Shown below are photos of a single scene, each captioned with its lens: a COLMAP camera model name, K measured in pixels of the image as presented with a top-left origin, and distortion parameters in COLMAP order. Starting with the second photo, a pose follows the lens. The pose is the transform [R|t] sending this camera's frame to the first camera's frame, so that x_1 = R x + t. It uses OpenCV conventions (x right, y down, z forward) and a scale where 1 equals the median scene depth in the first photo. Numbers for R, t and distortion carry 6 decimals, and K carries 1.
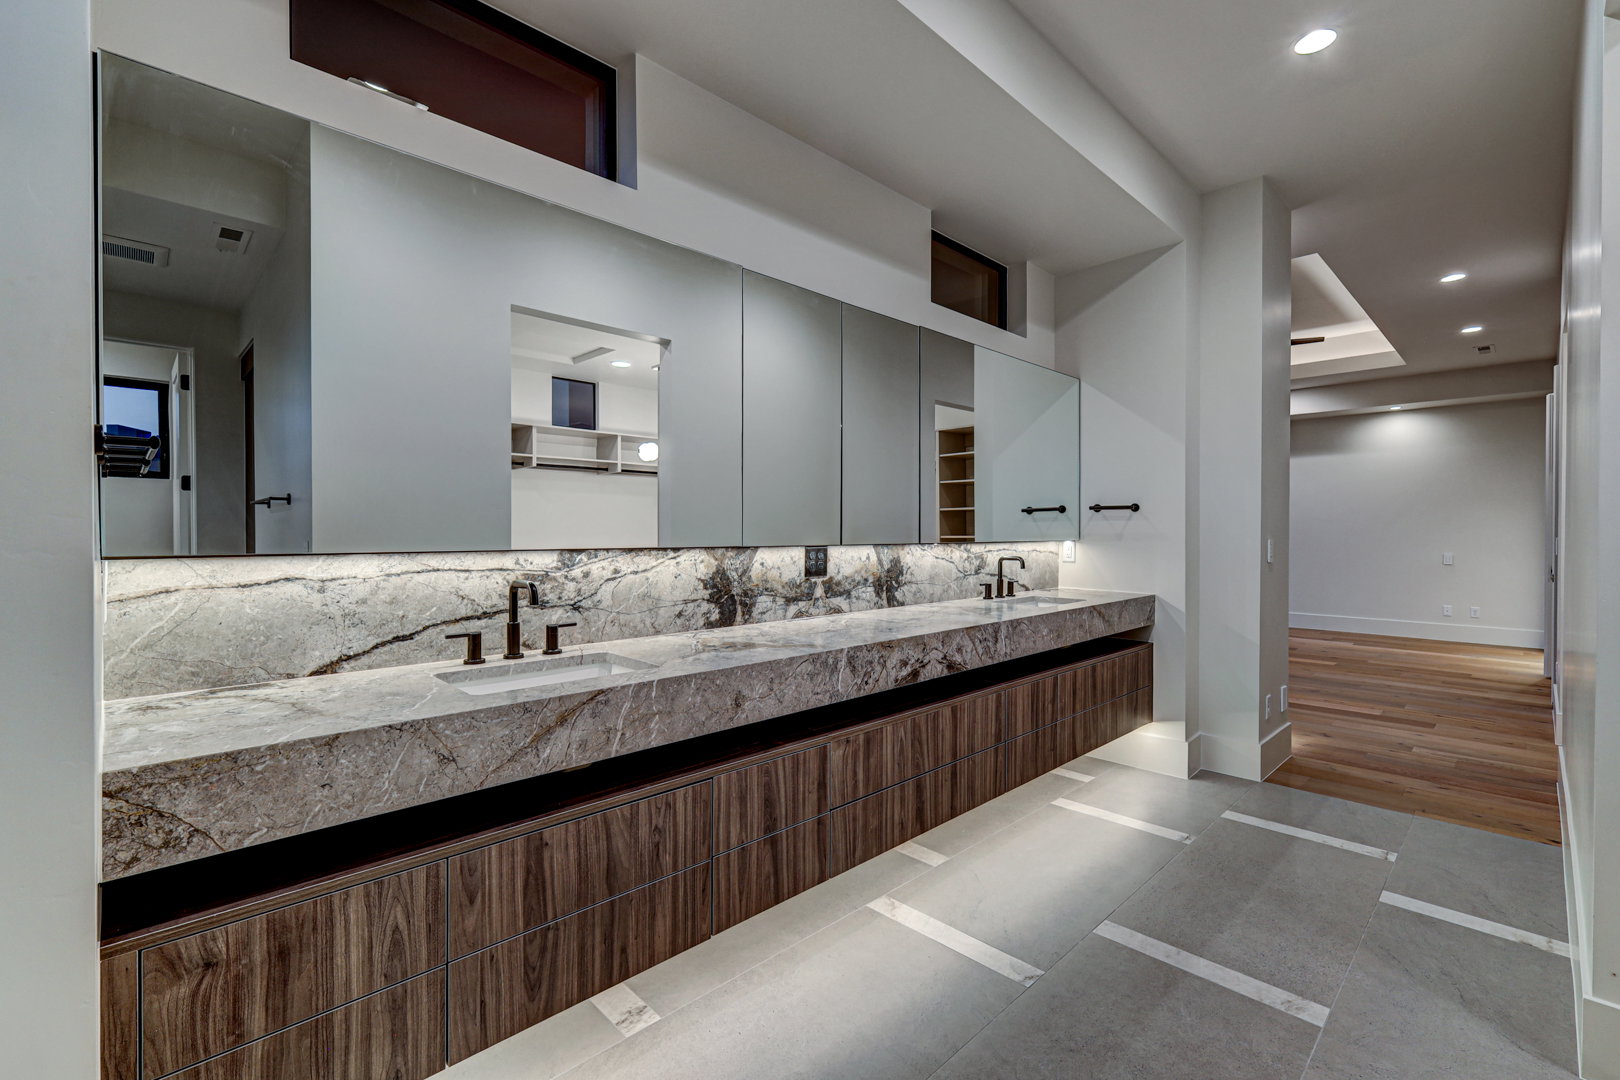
lens RADIAL K [[708.7, 0, 816.7], [0, 708.7, 528.8], [0, 0, 1]] dist [-0.000258, 0.000146]
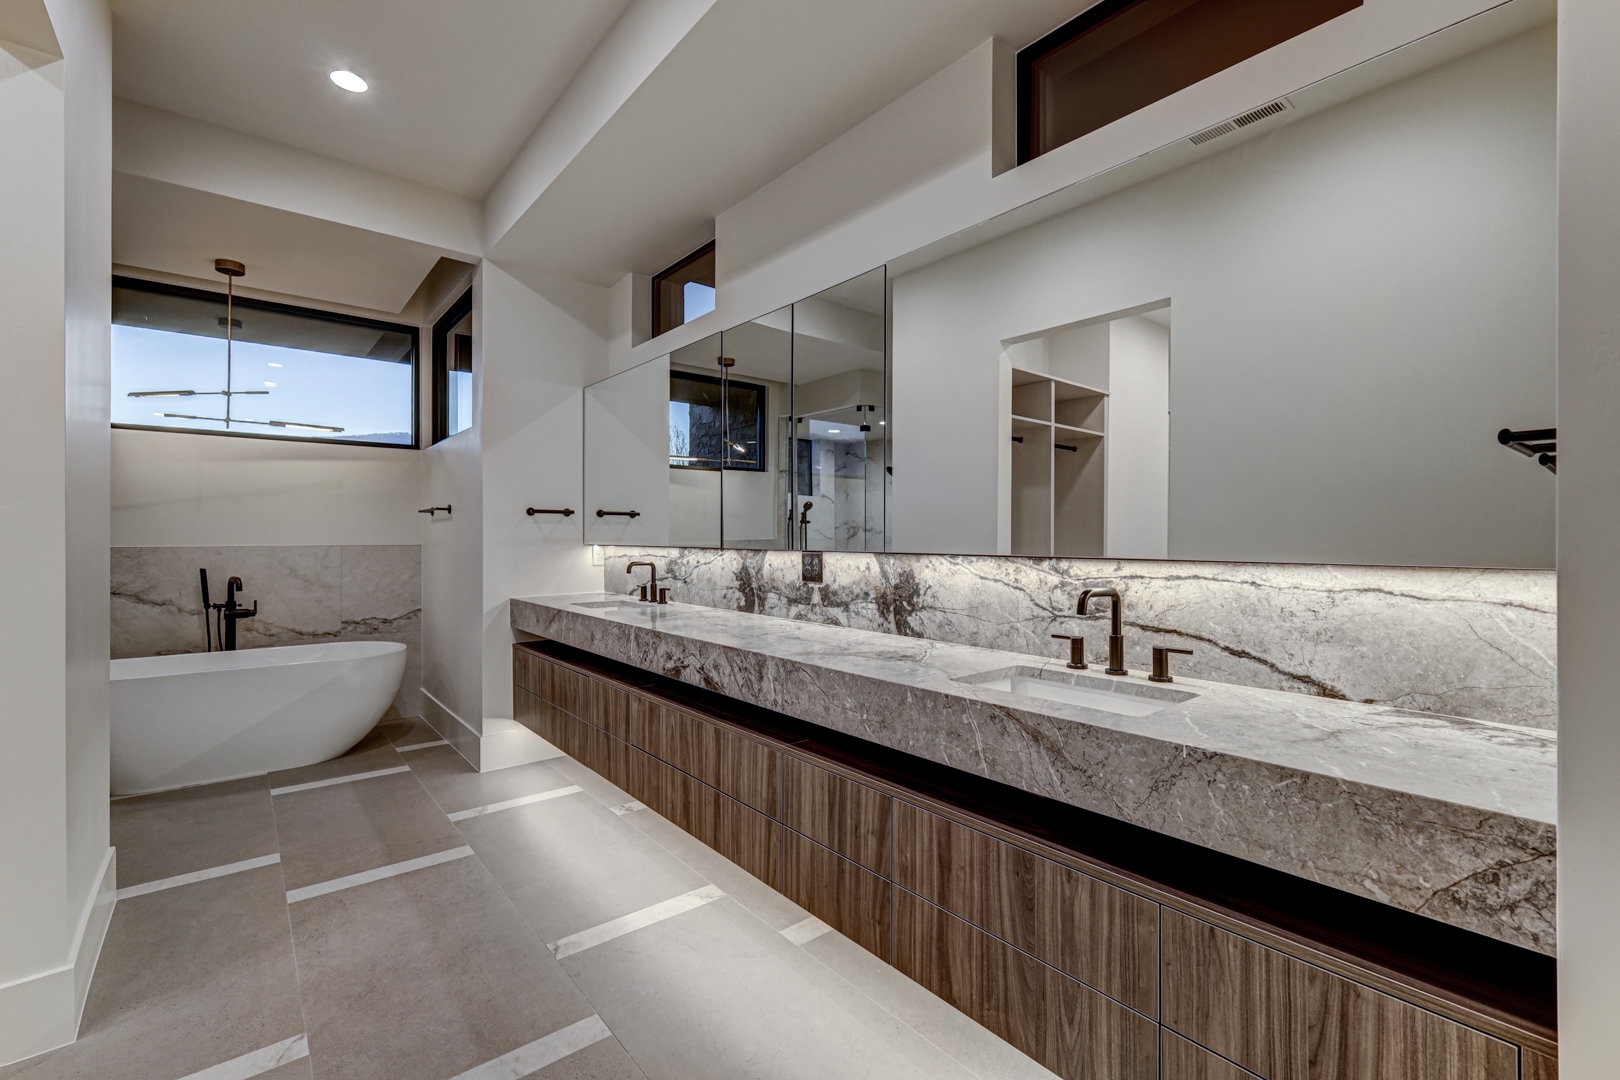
lens RADIAL K [[708.7, 0, 815.2], [0, 708.7, 545.9], [0, 0, 1]] dist [-0.000258, 0.000146]
pose [[-0.088594, 0.007996, -0.996036, 1.009832], [-0.002756, 0.999962, 0.008273, 0.009148], [0.996064, 0.003478, -0.088569, 1.124257]]
